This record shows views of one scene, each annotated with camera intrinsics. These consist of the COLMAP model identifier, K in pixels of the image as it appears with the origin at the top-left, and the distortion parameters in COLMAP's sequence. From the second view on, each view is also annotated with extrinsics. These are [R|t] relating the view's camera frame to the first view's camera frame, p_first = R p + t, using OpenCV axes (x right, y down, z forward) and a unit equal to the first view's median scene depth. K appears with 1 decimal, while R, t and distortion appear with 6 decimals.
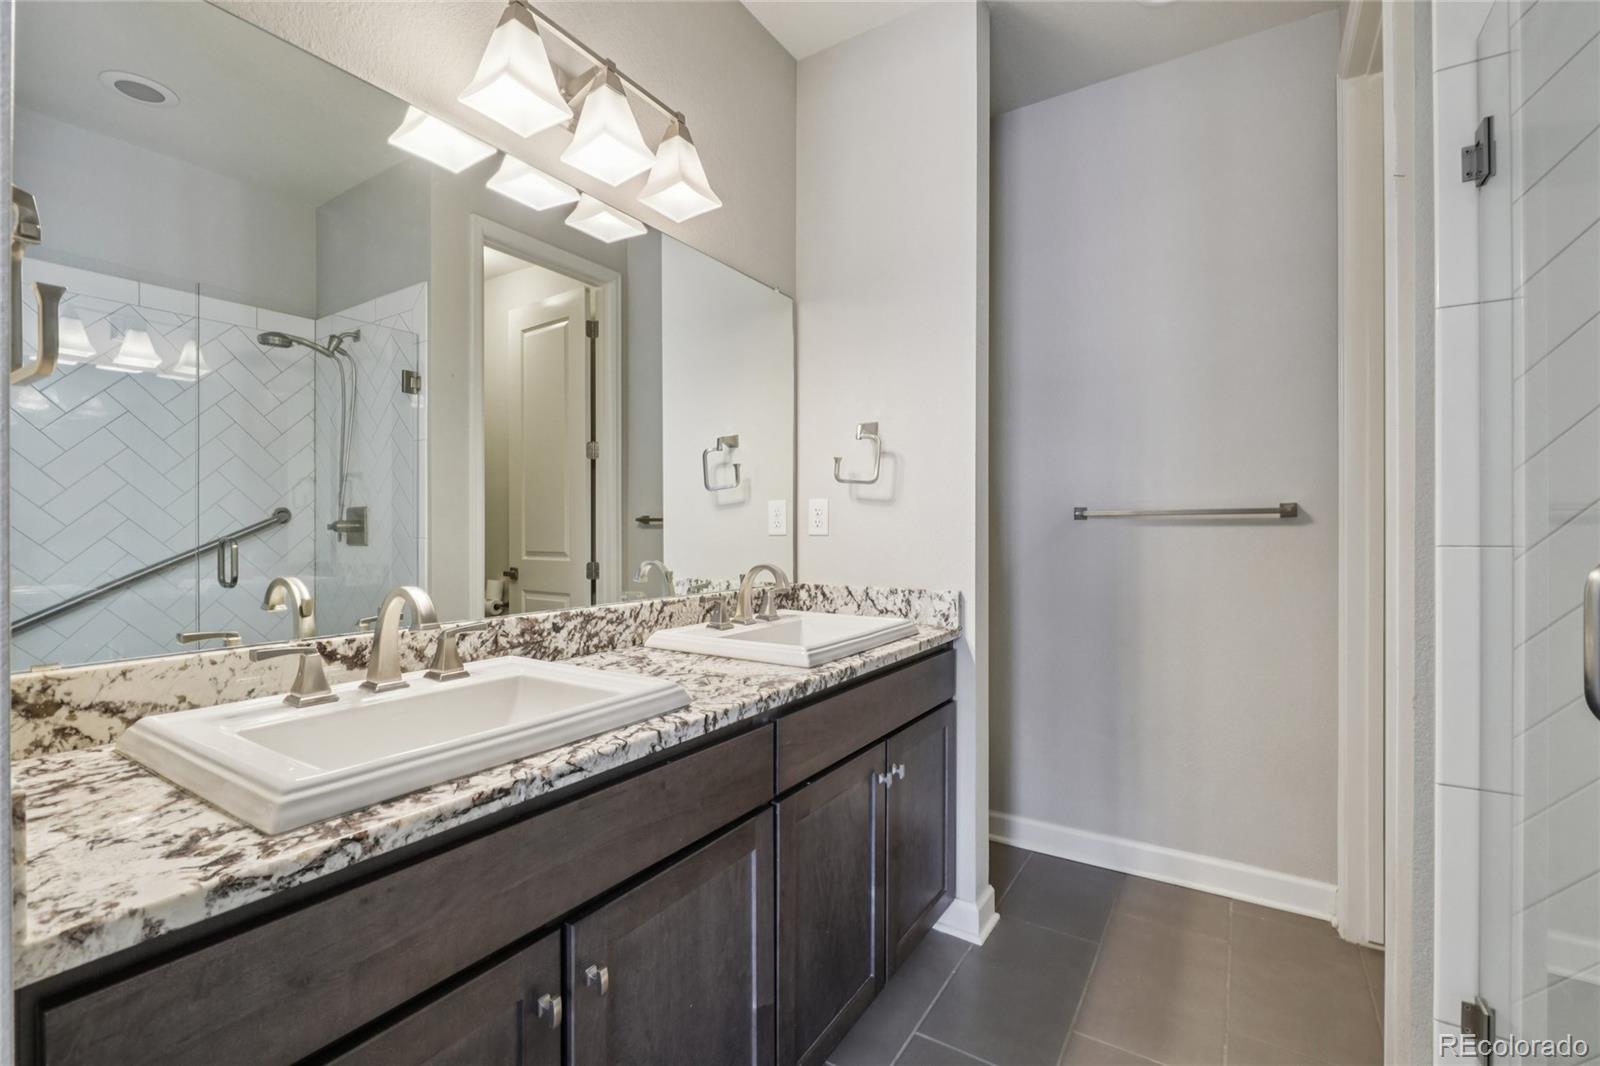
lens RADIAL K [[726.8, 0, 799.4], [0, 726.8, 535.5], [0, 0, 1]] dist [-0.016682, 0.002149]
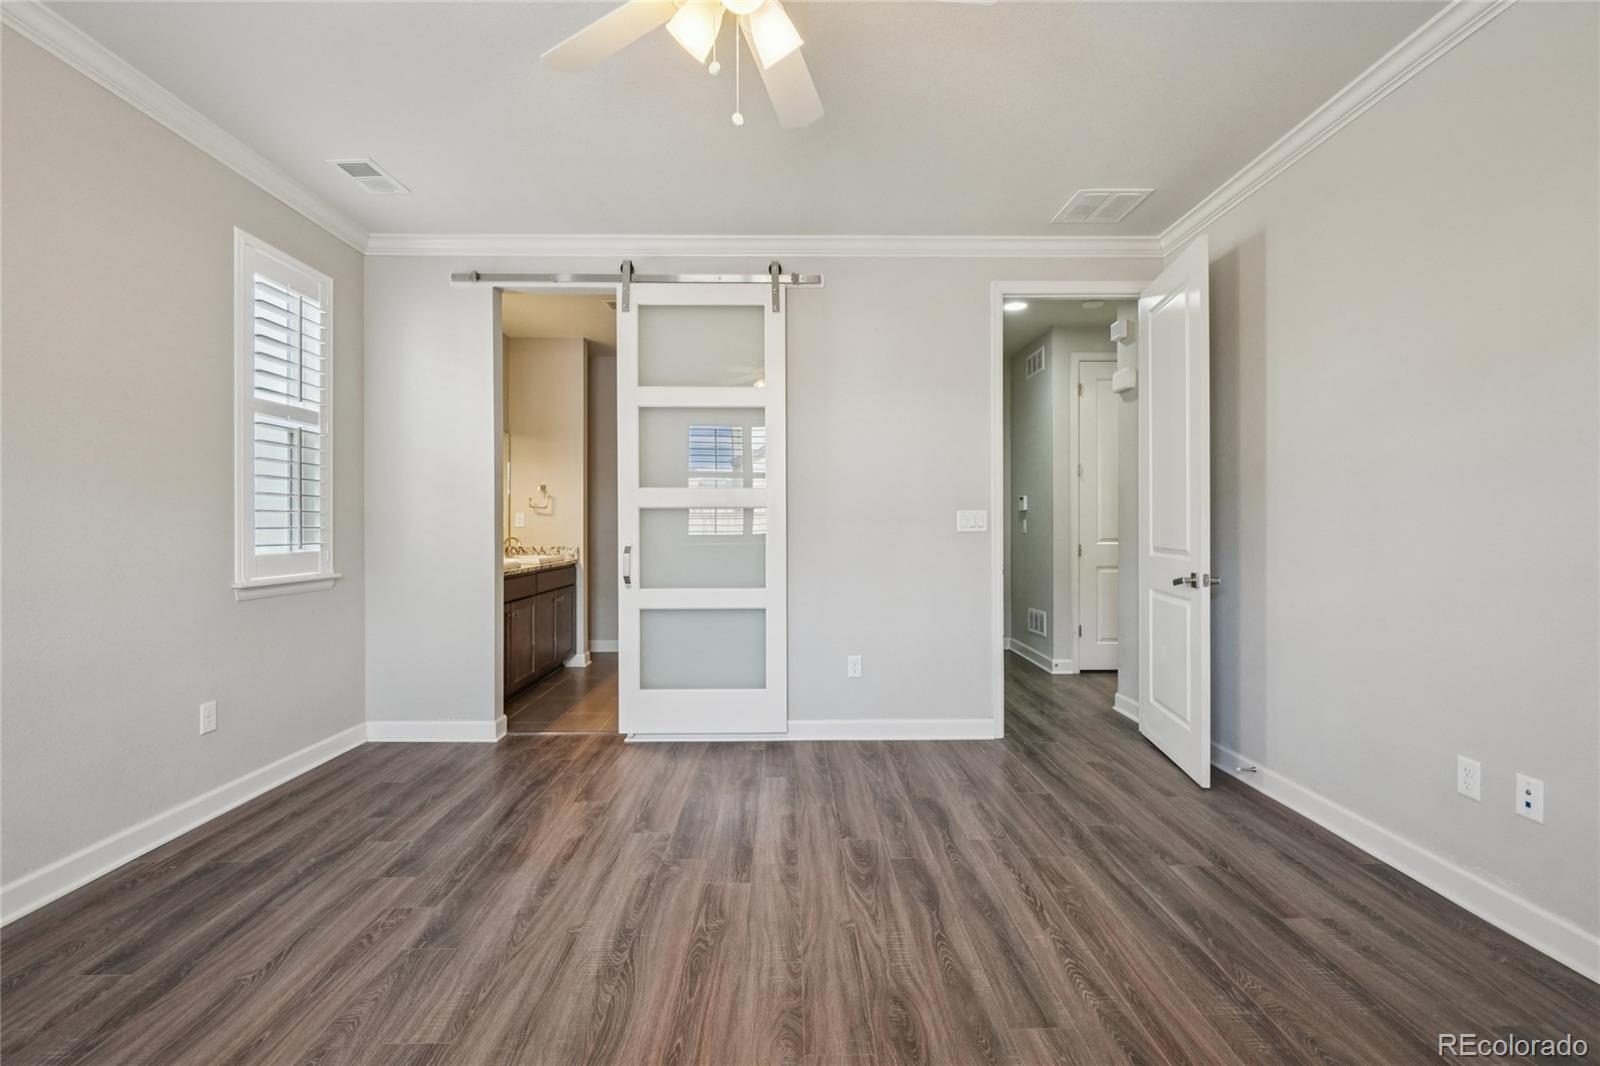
lens RADIAL K [[726.8, 0, 799.8], [0, 726.8, 526.7], [0, 0, 1]] dist [-0.016682, 0.002149]
pose [[0.845545, -0.003537, 0.533893, -0.558783], [0.001734, 0.999991, 0.003878, -0.011712], [-0.533902, -0.002354, 0.845543, -1.868262]]
